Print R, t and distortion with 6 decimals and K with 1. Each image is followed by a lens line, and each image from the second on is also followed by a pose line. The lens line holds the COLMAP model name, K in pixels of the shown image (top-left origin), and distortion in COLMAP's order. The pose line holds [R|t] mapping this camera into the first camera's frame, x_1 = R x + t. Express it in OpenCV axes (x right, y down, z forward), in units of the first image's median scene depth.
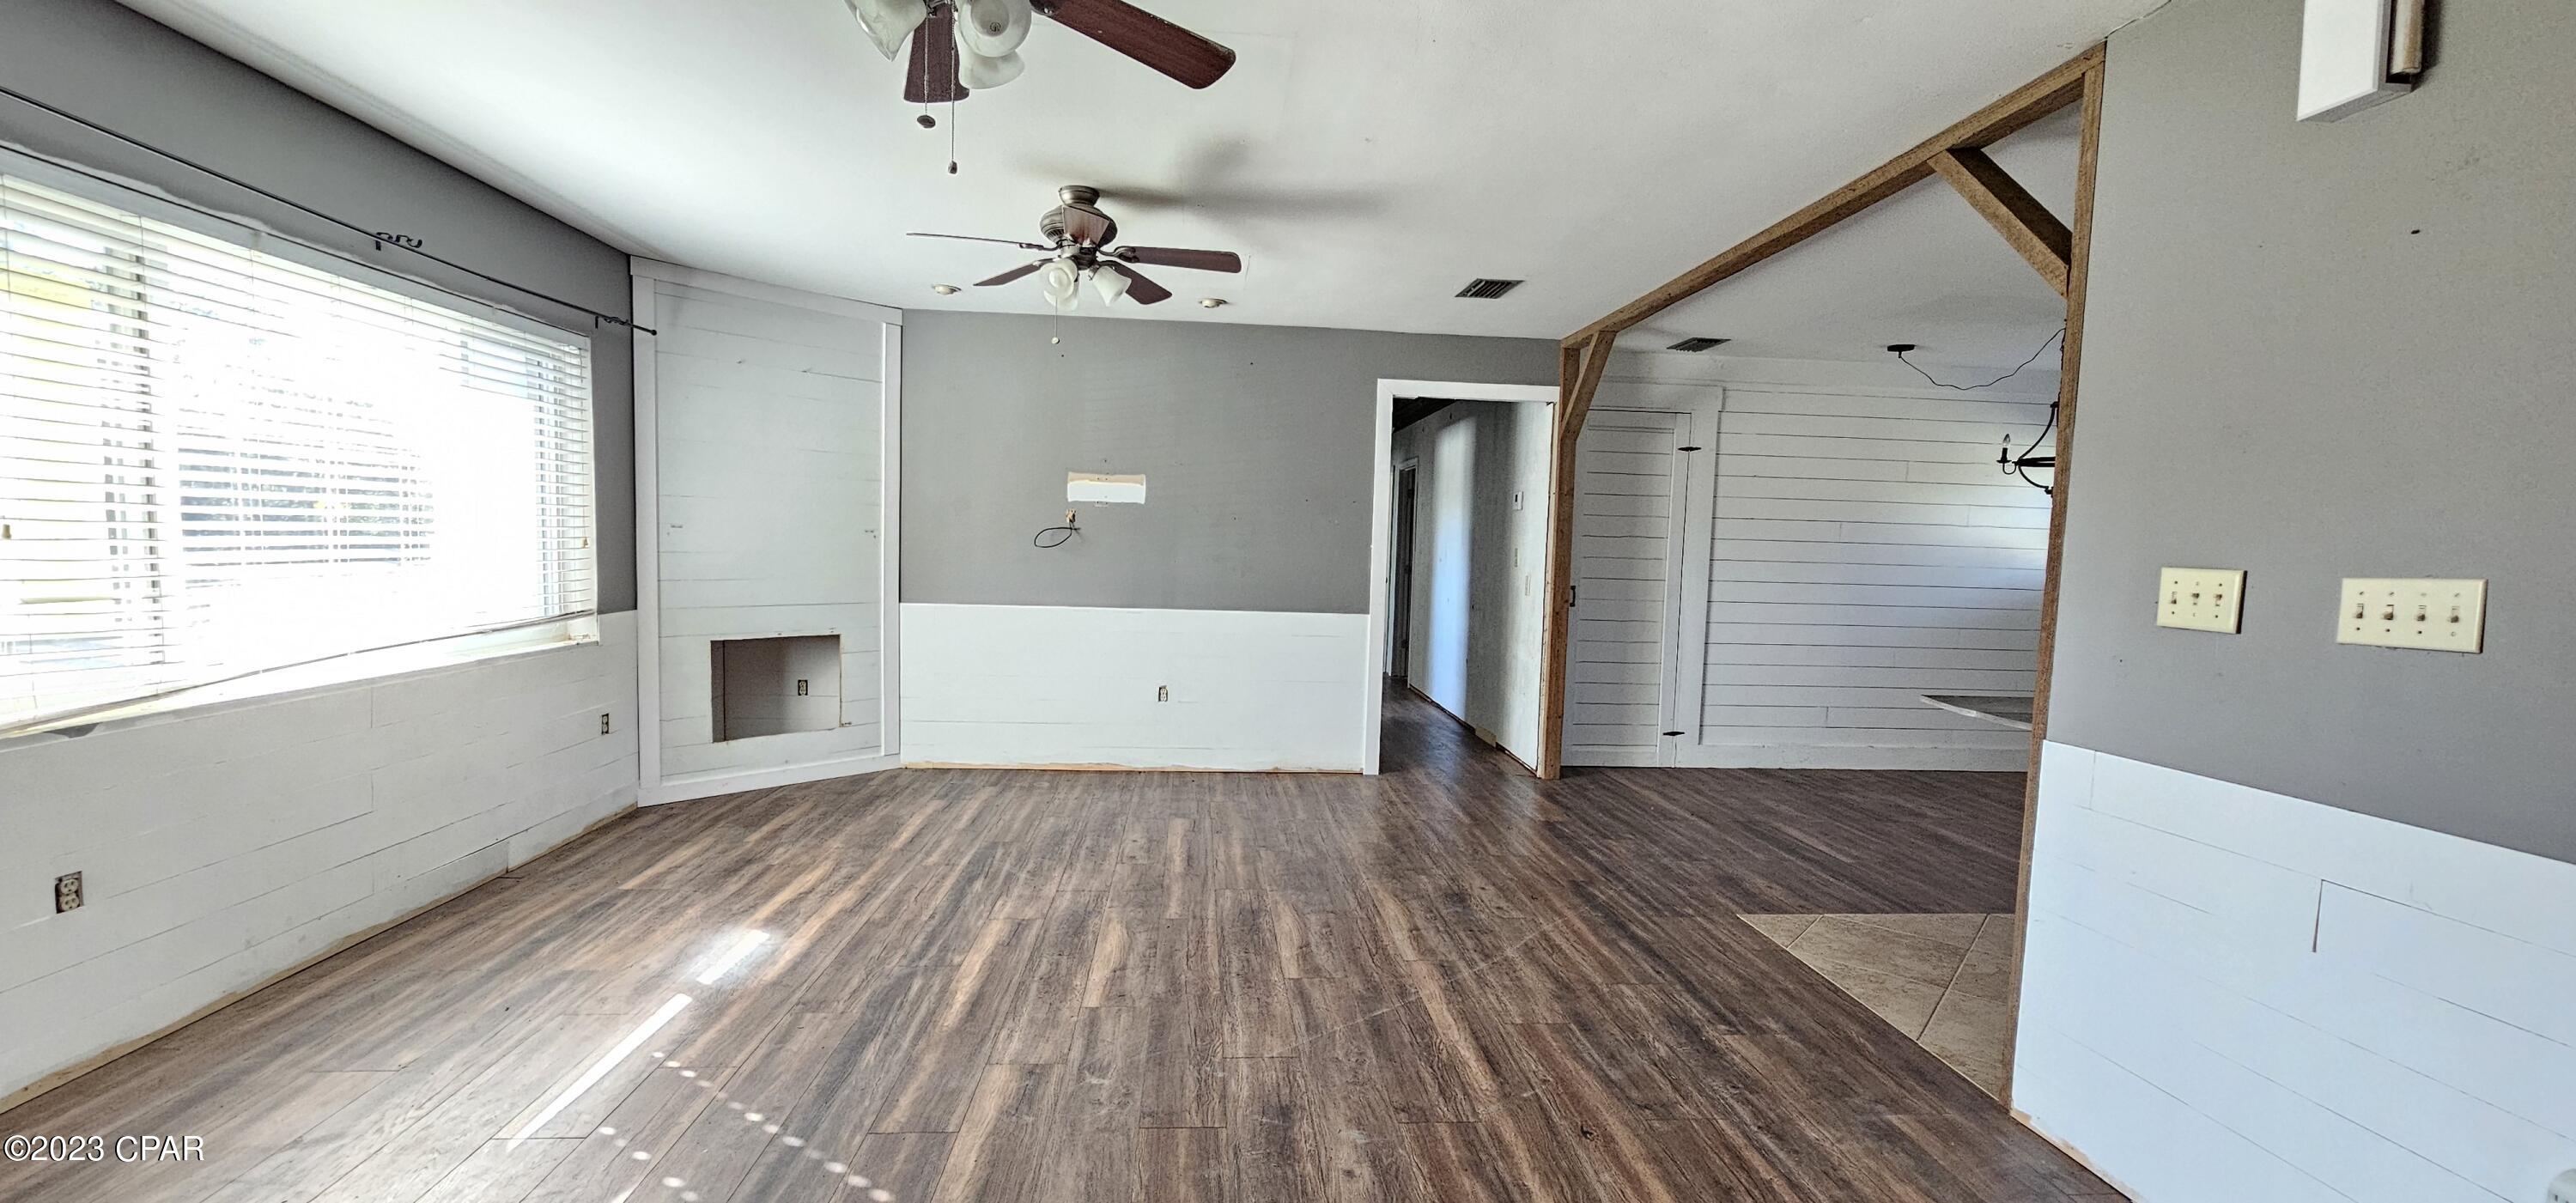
lens RADIAL K [[1062.1, 0, 1287.1], [0, 1062.1, 610.3], [0, 0, 1]] dist [-0.001402, 0.000232]
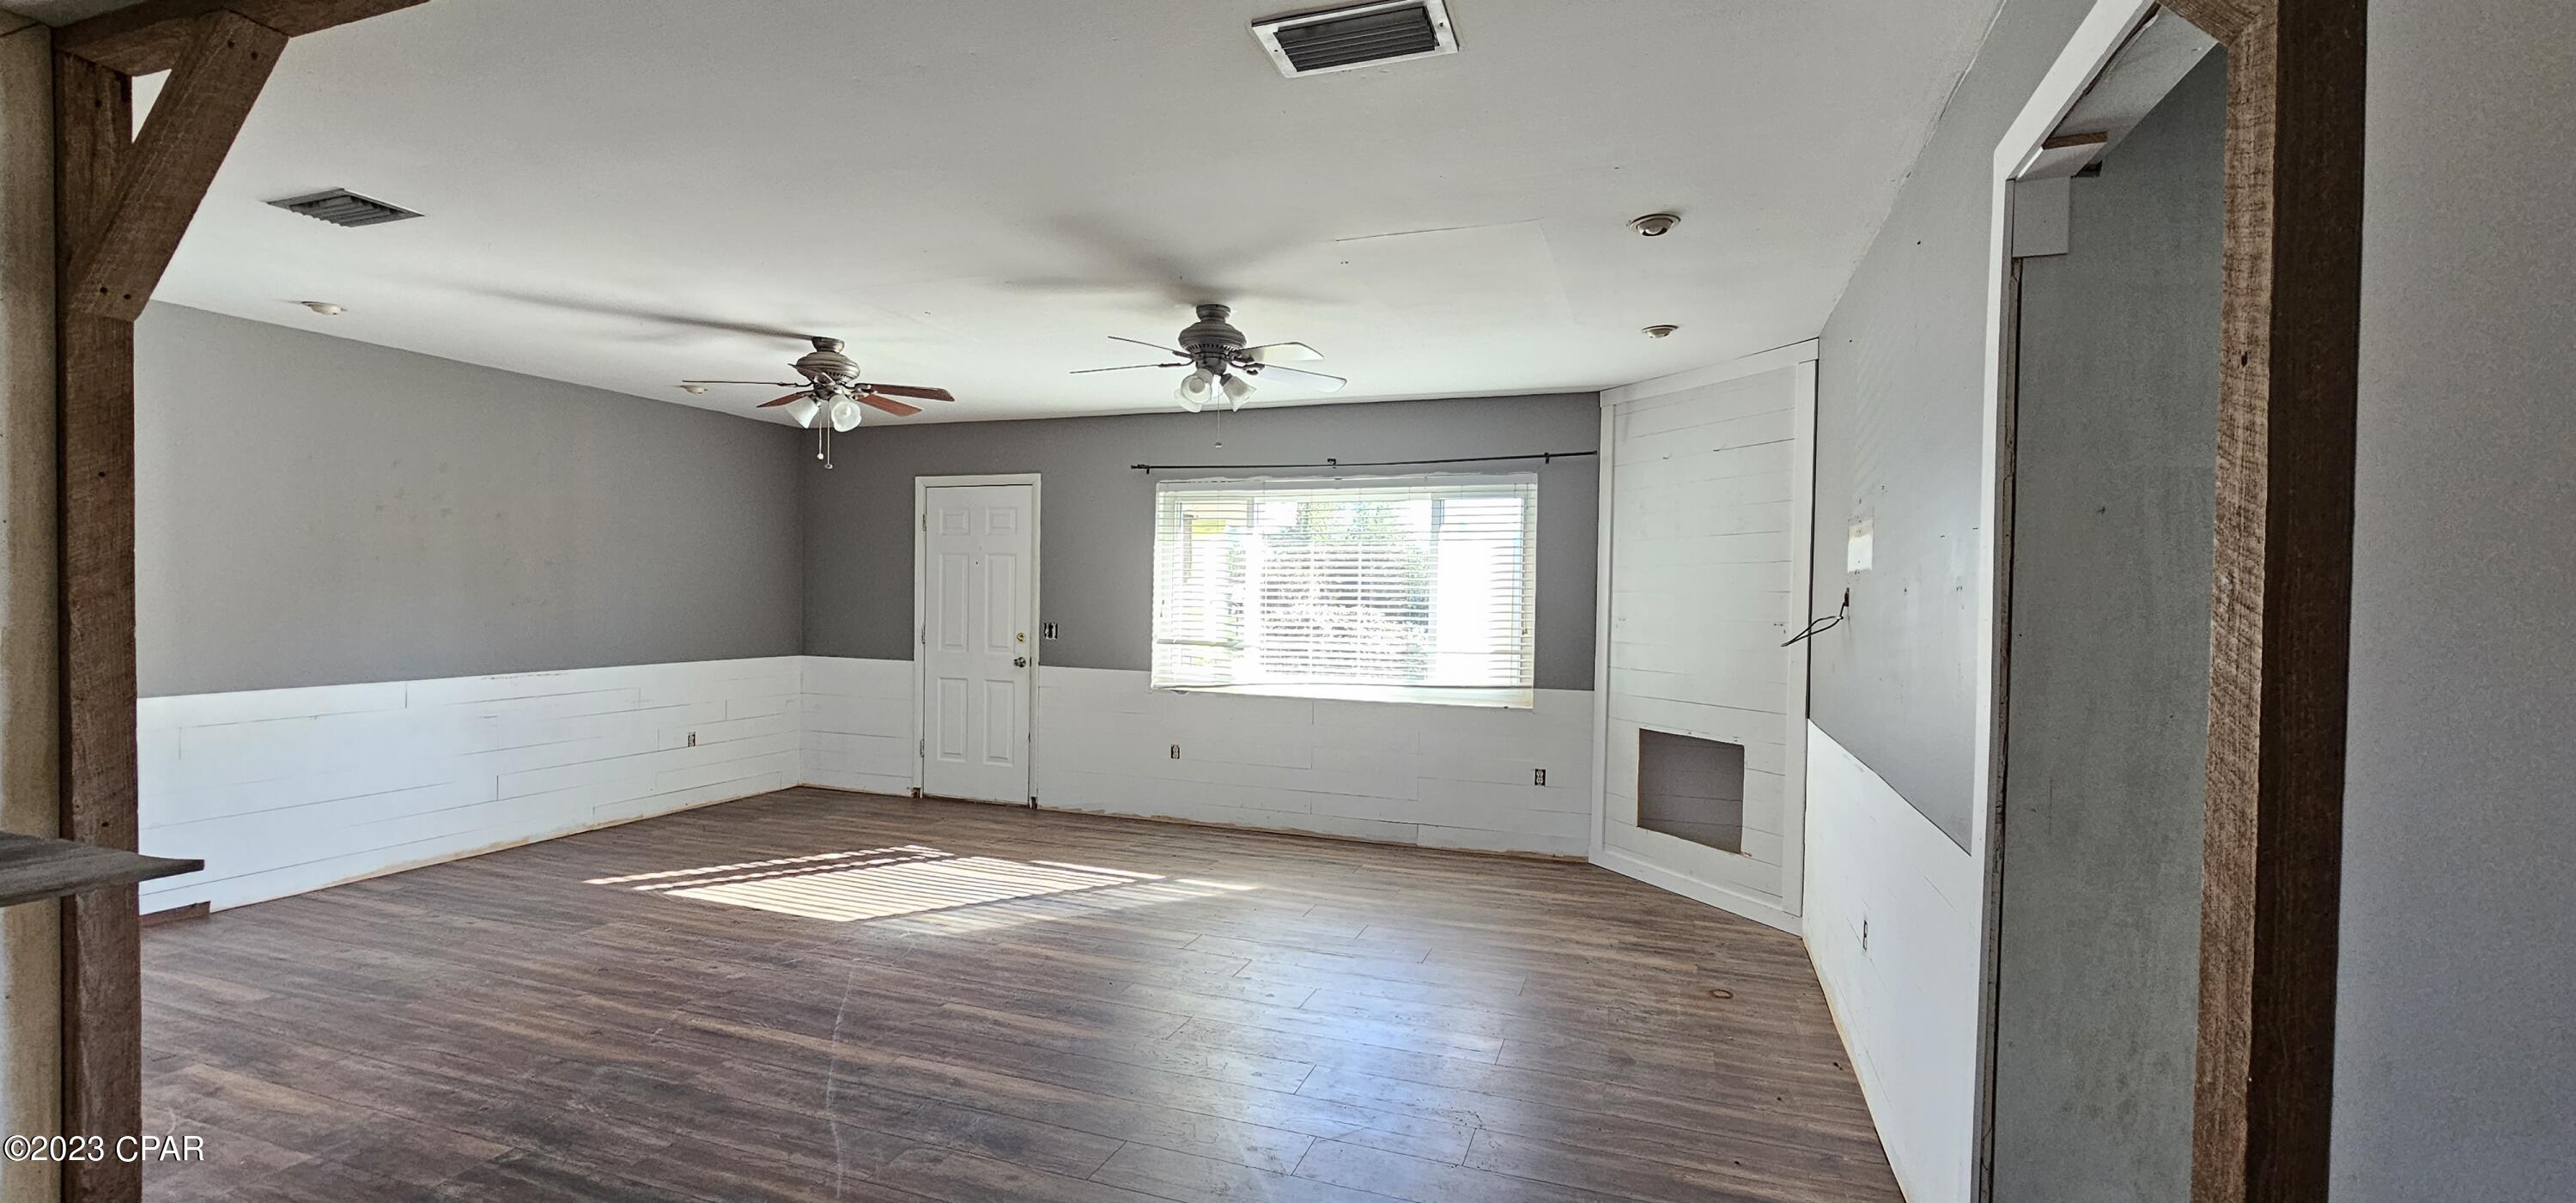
lens RADIAL K [[1062.1, 0, 1289.6], [0, 1062.1, 603.5], [0, 0, 1]] dist [-0.001402, 0.000232]
pose [[-0.418542, -0.029603, -0.907715, 0.894519], [-0.086933, 0.996185, 0.007596, -0.115935], [0.904027, 0.082090, -0.419519, 1.792727]]
